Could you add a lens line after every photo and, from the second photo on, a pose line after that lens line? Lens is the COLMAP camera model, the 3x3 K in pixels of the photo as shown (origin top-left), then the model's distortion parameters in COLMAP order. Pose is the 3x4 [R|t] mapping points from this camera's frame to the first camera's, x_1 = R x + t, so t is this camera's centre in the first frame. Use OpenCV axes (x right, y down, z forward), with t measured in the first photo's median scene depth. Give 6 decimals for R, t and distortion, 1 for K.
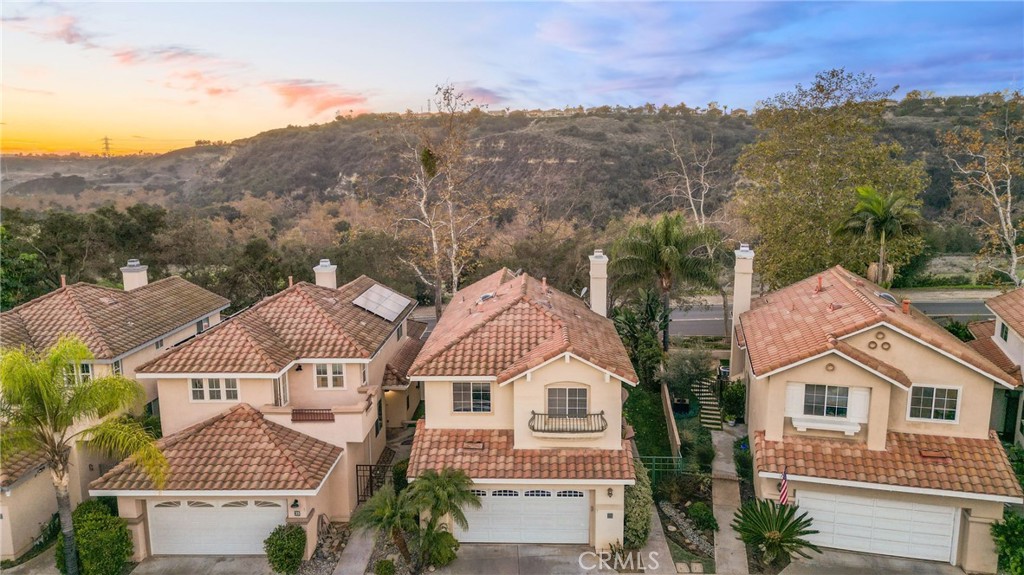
lens RADIAL K [[724.1, 0, 512.8], [0, 724.1, 284.4], [0, 0, 1]] dist [0.080119, -0.064566]
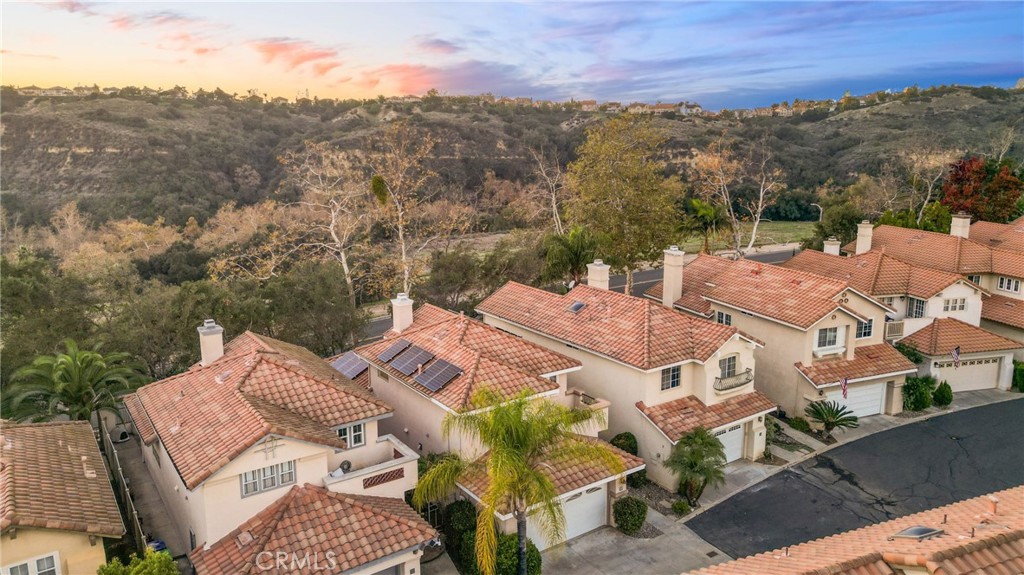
lens RADIAL K [[724.1, 0, 511.0], [0, 724.1, 290.8], [0, 0, 1]] dist [0.080119, -0.064566]
pose [[0.798249, -0.124879, 0.589240, -1.085953], [0.106999, 0.992112, 0.065308, -0.129044], [-0.592747, 0.010916, 0.805314, 0.074026]]
